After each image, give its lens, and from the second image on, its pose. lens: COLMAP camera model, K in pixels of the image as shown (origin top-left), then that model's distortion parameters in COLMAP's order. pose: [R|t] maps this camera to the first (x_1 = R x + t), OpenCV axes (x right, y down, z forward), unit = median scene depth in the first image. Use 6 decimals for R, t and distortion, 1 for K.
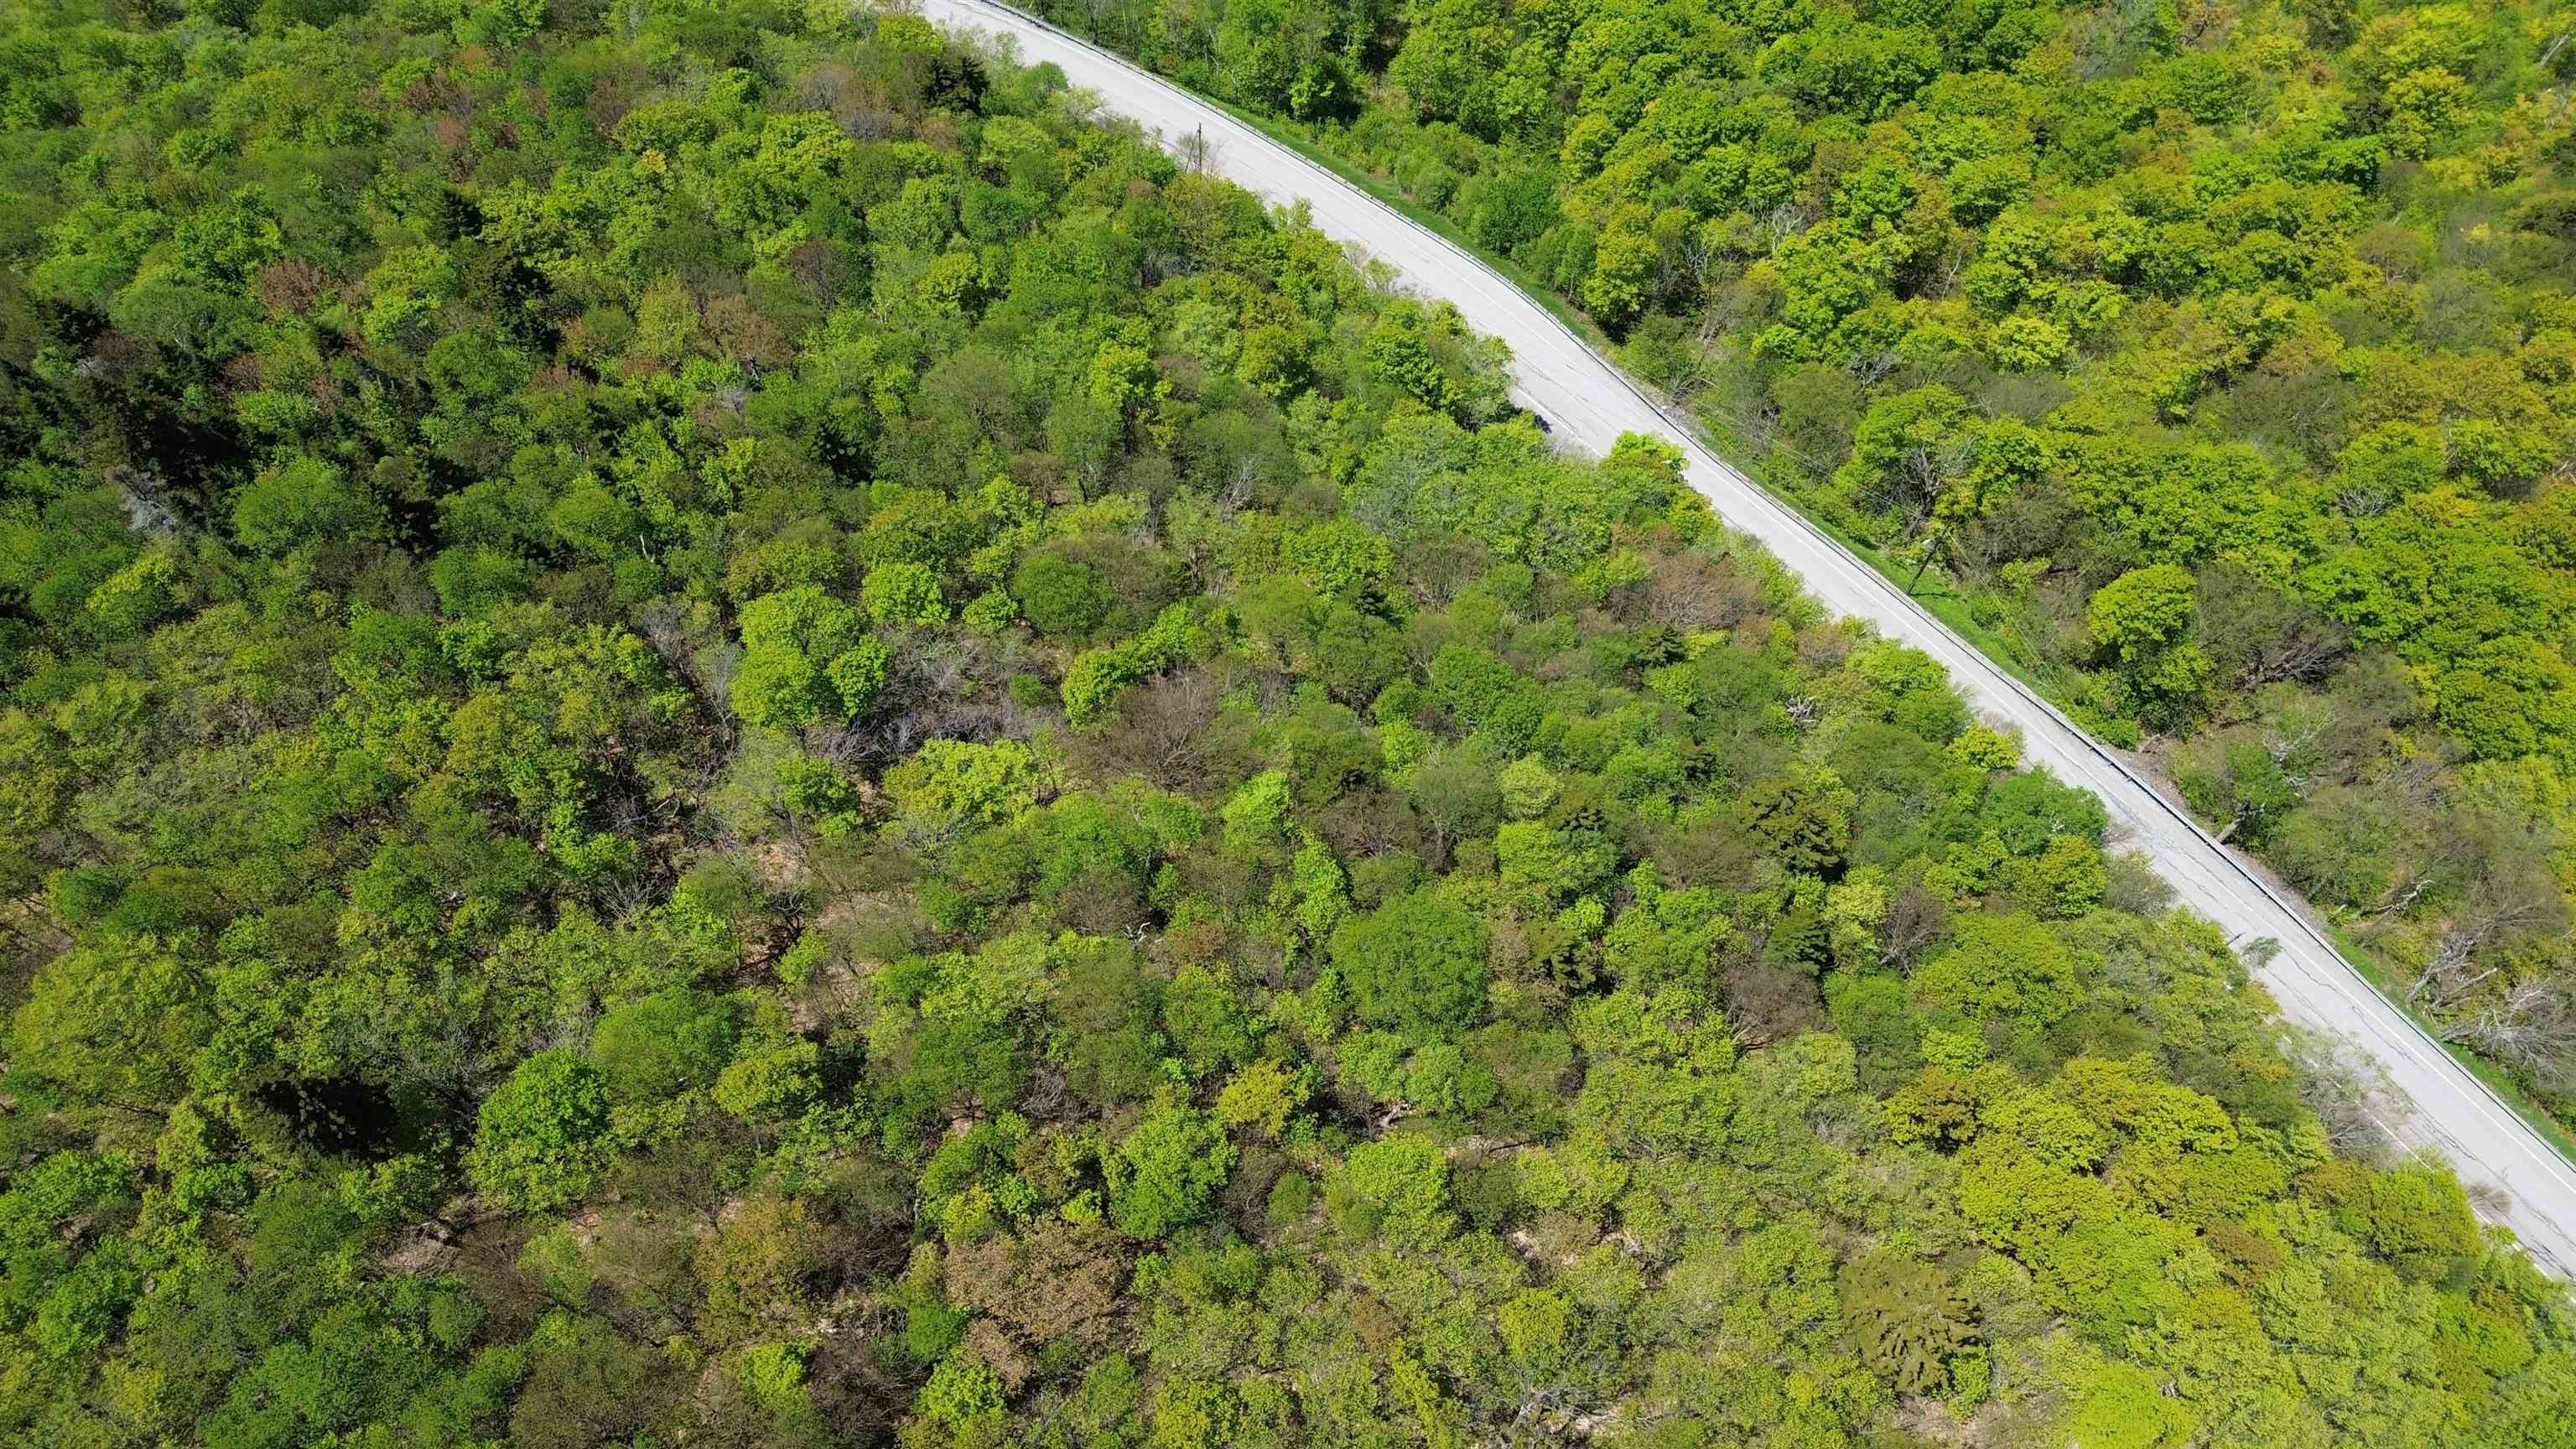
lens RADIAL K [[1832.4, 0, 1278.8], [0, 1832.4, 718.9], [0, 0, 1]] dist [0.079220, -0.071898]
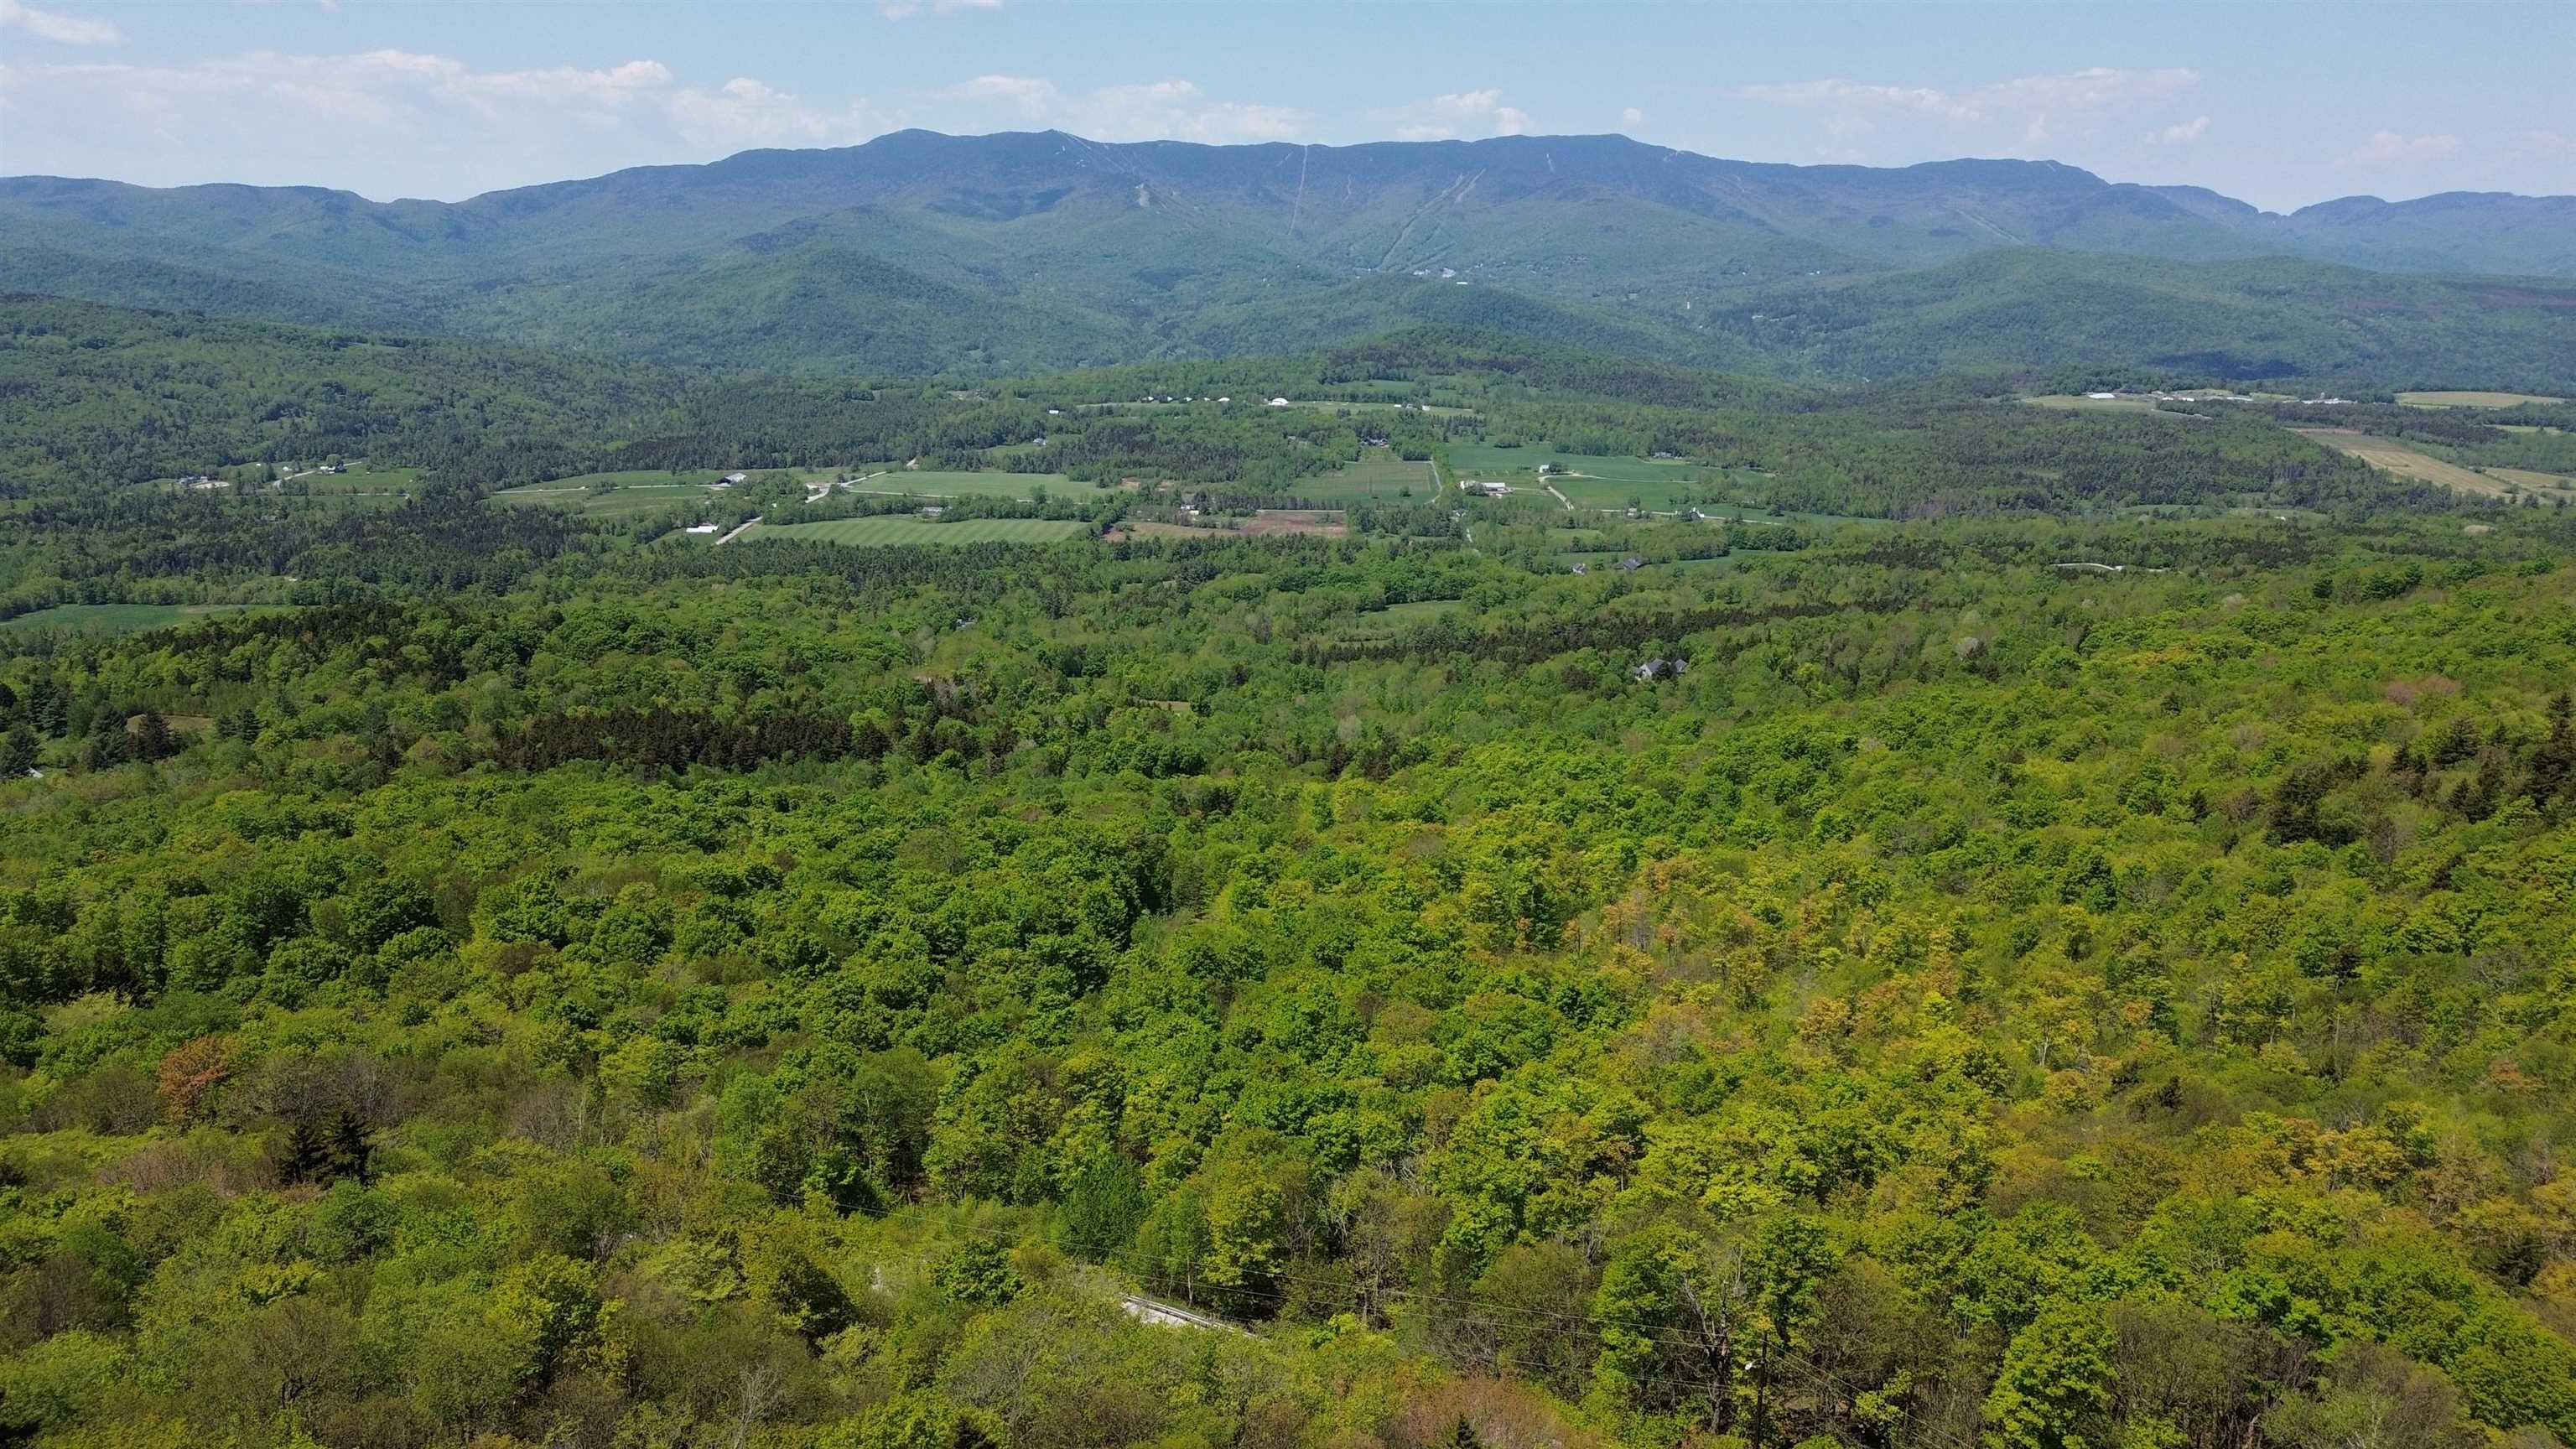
lens RADIAL K [[1832.4, 0, 1282.5], [0, 1832.4, 721.3], [0, 0, 1]] dist [0.079220, -0.071898]
pose [[0.955918, -0.082422, 0.281827, -0.006160], [0.259853, 0.684399, -0.681230, 0.228615], [-0.136734, 0.724435, 0.675647, 0.464971]]
